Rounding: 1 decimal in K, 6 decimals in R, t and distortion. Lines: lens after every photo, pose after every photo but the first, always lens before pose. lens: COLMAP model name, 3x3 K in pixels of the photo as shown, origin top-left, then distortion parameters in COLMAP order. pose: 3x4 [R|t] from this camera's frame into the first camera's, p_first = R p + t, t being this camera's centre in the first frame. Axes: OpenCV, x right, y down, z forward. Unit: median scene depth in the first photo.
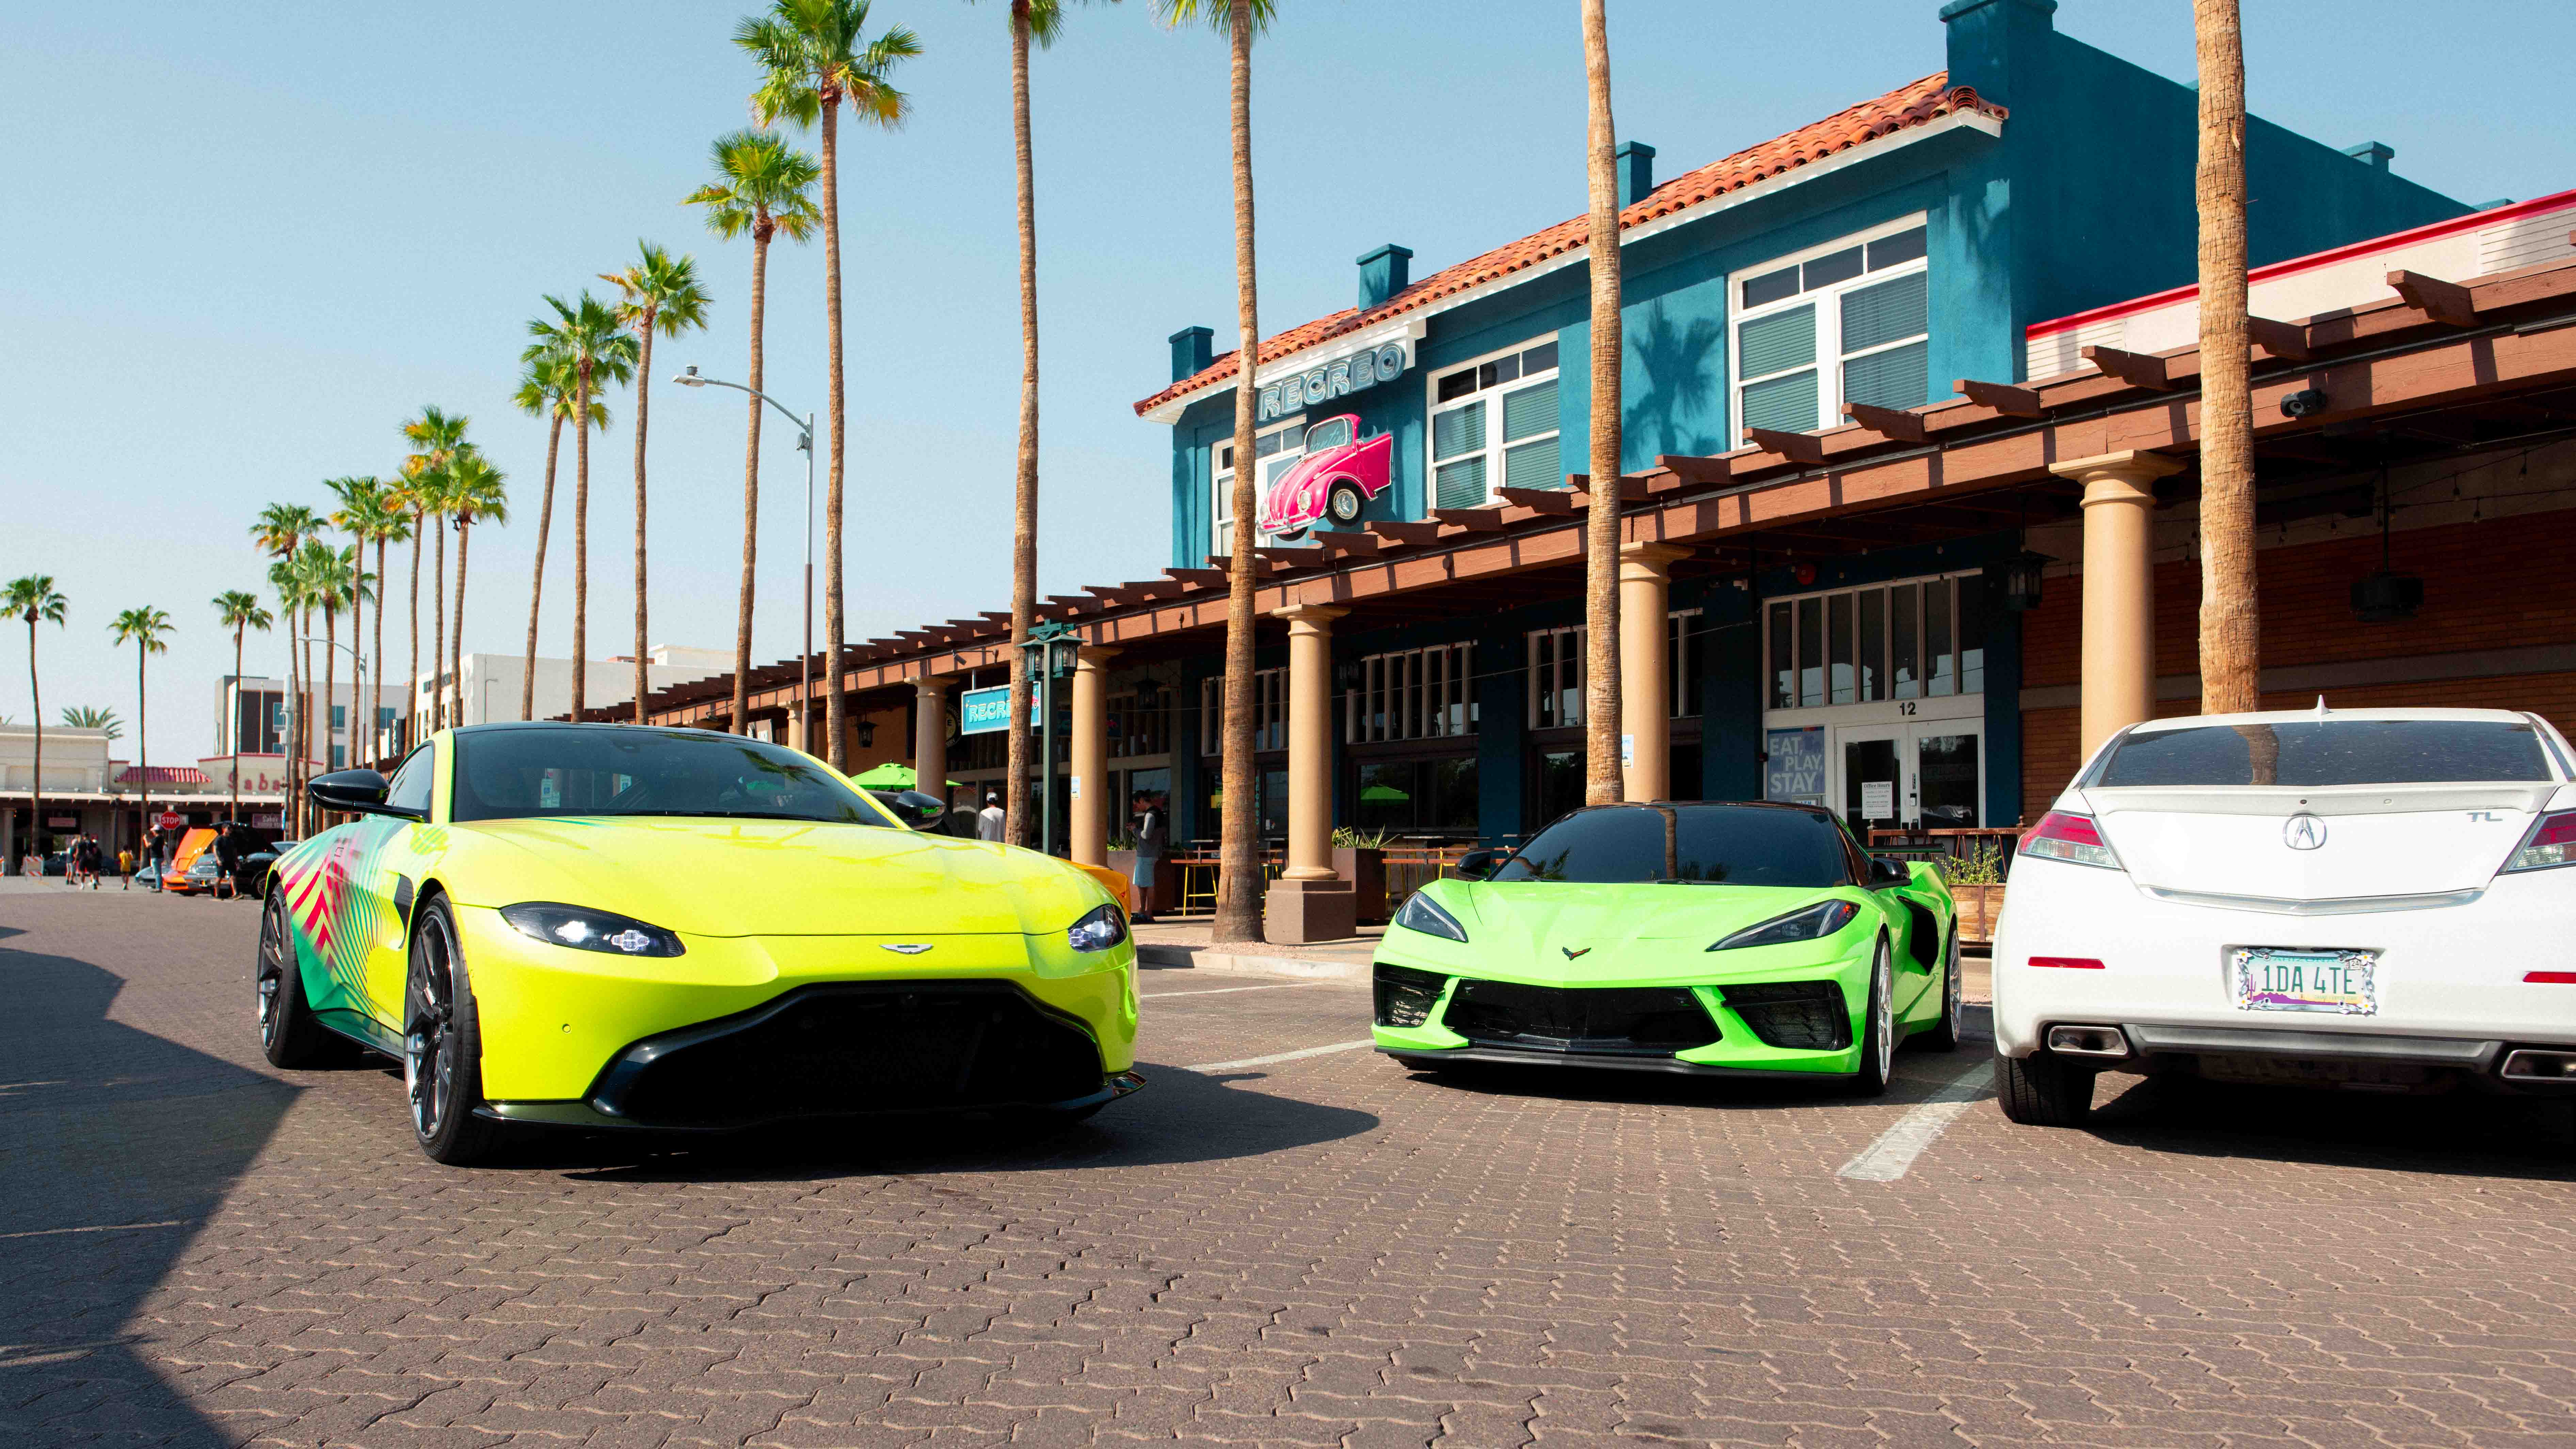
lens RADIAL K [[1873.7, 0, 1203.2], [0, 1873.7, 825.0], [0, 0, 1]] dist [-0.055391, 0.035788]
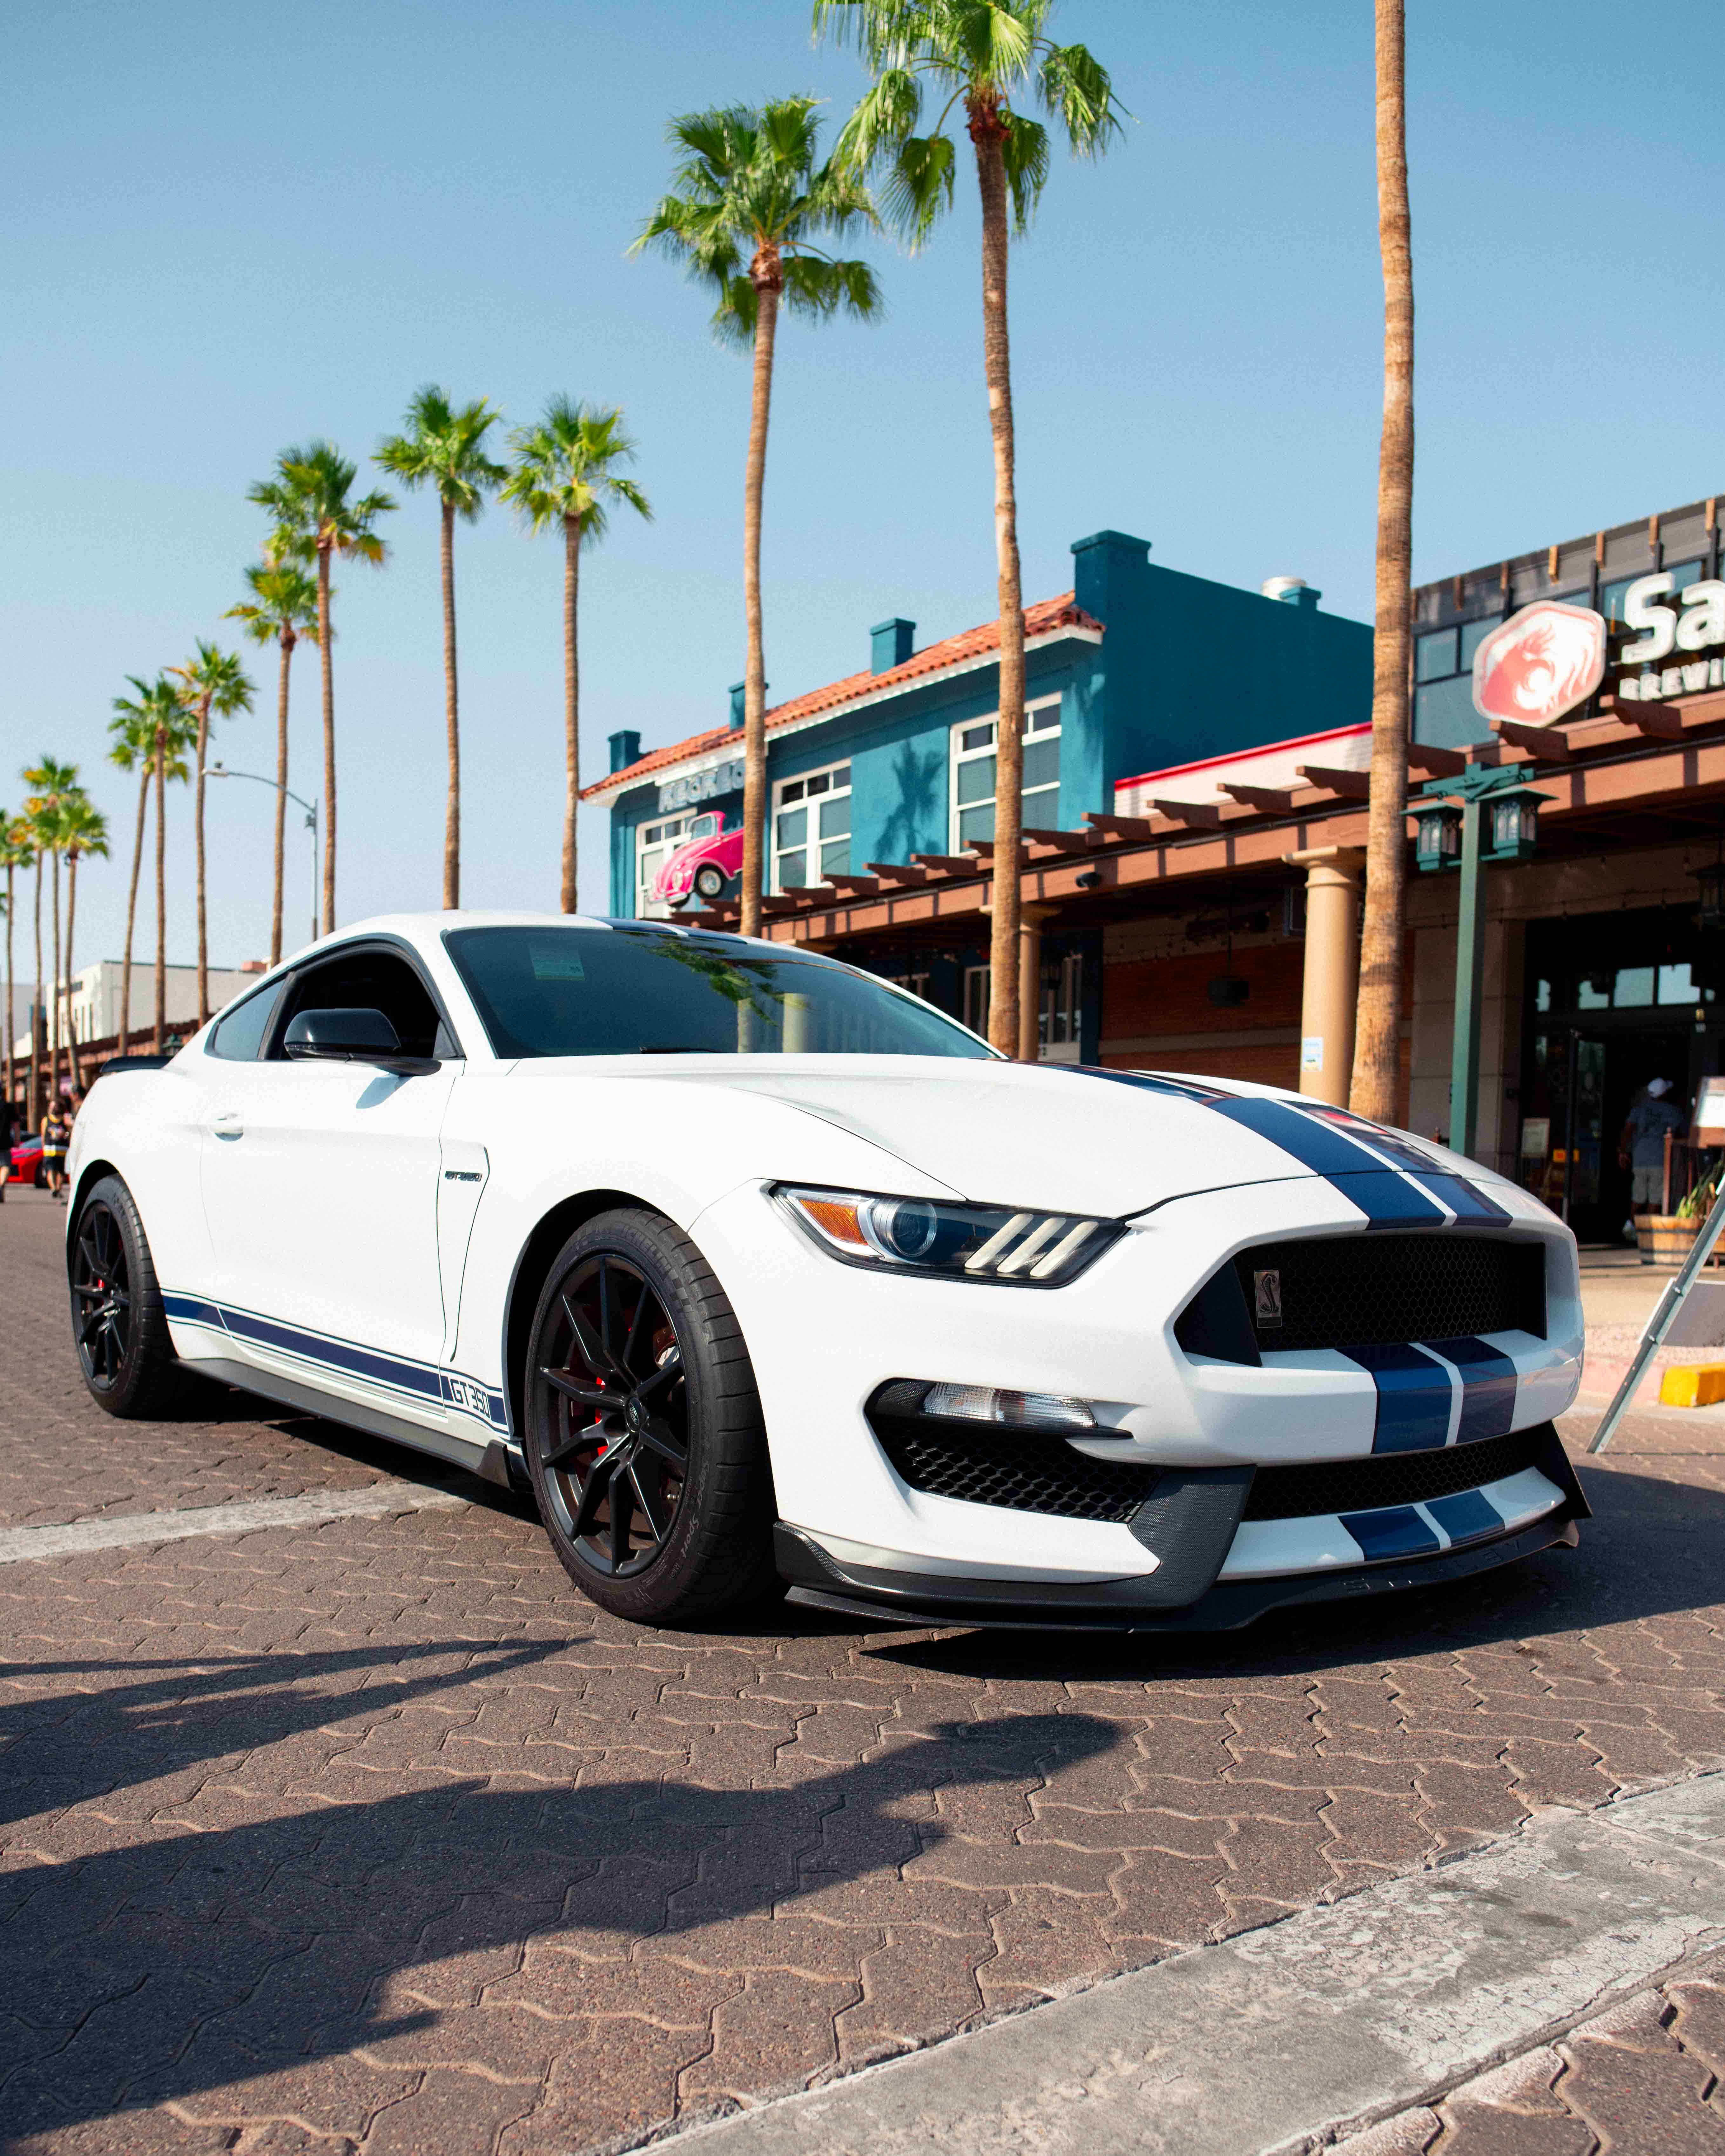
lens RADIAL K [[1756.7, 0, 865.6], [0, 1756.7, 1286.4], [0, 0, 1]] dist [-0.038880, 0.016221]
pose [[0.999723, 0.013922, 0.018984, 0.177725], [-0.015628, 0.995550, 0.092928, -0.004939], [-0.017606, -0.093199, 0.995492, -0.276108]]
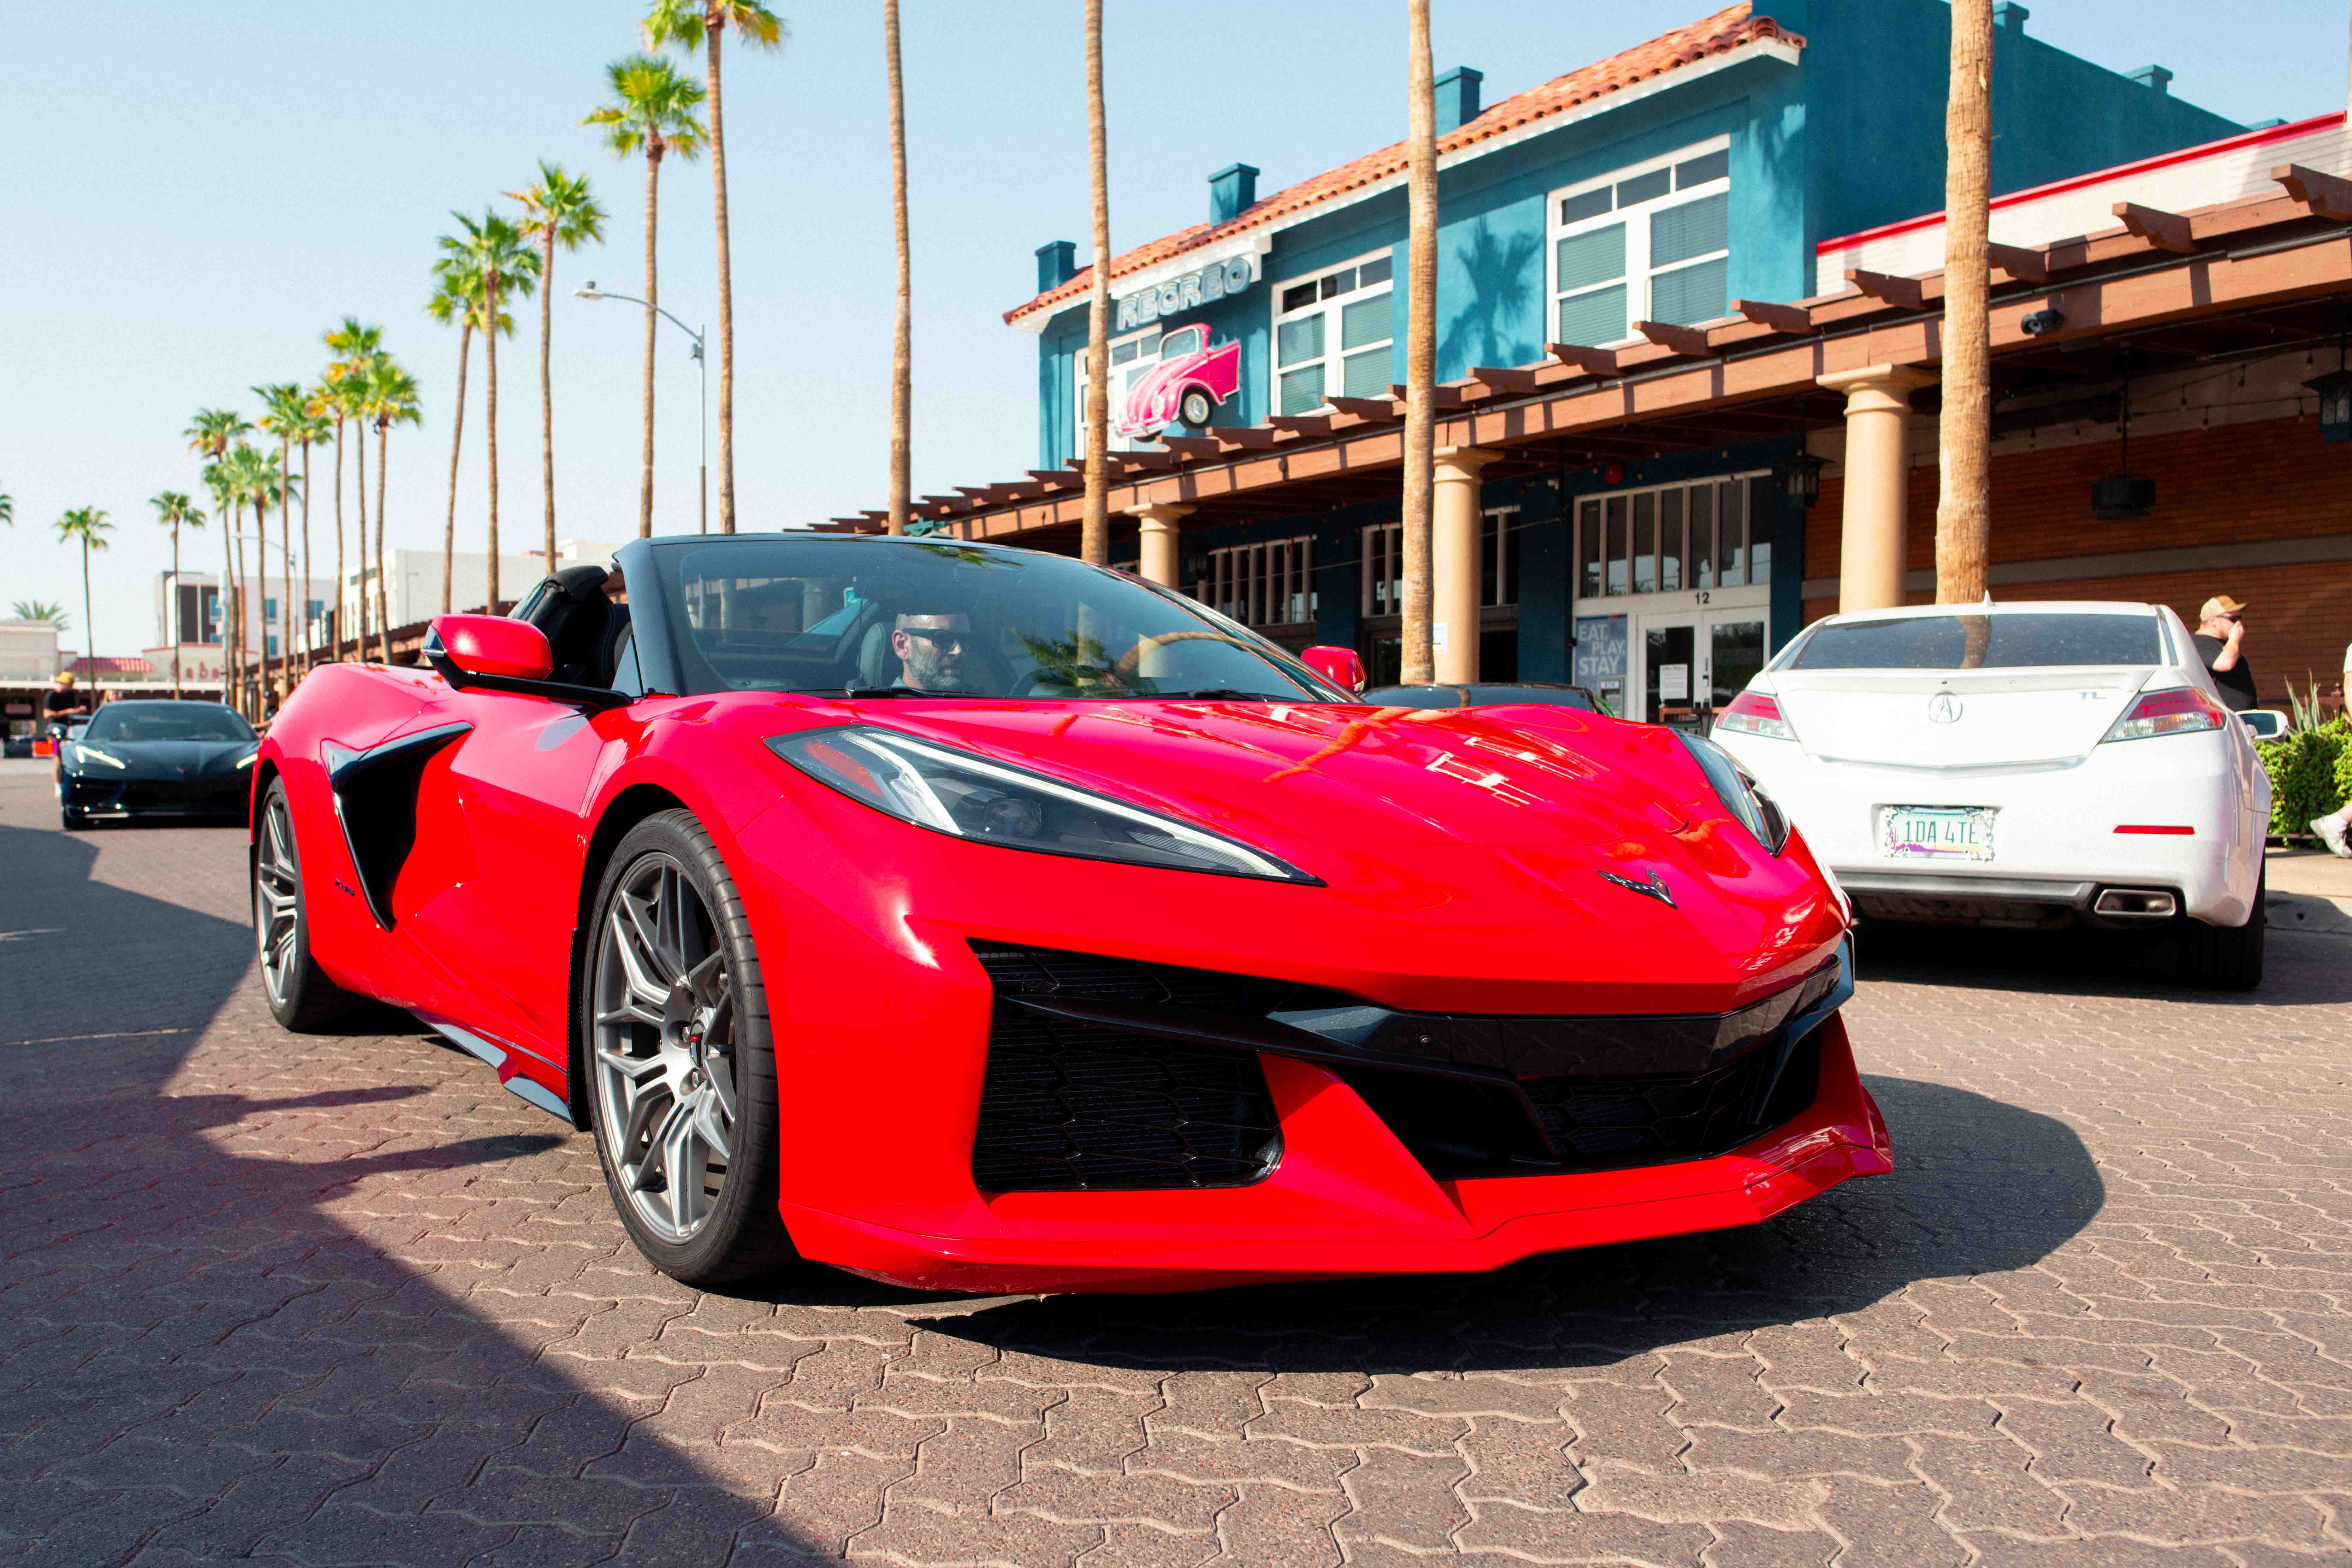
lens RADIAL K [[1741.9, 0, 1082.9], [0, 1741.9, 839.3], [0, 0, 1]] dist [-0.051703, 0.029362]
pose [[0.999993, -0.003552, 0.001089, 0.008723], [0.003458, 0.997071, 0.076398, 0.000267], [-0.001358, -0.076394, 0.997077, -0.023946]]
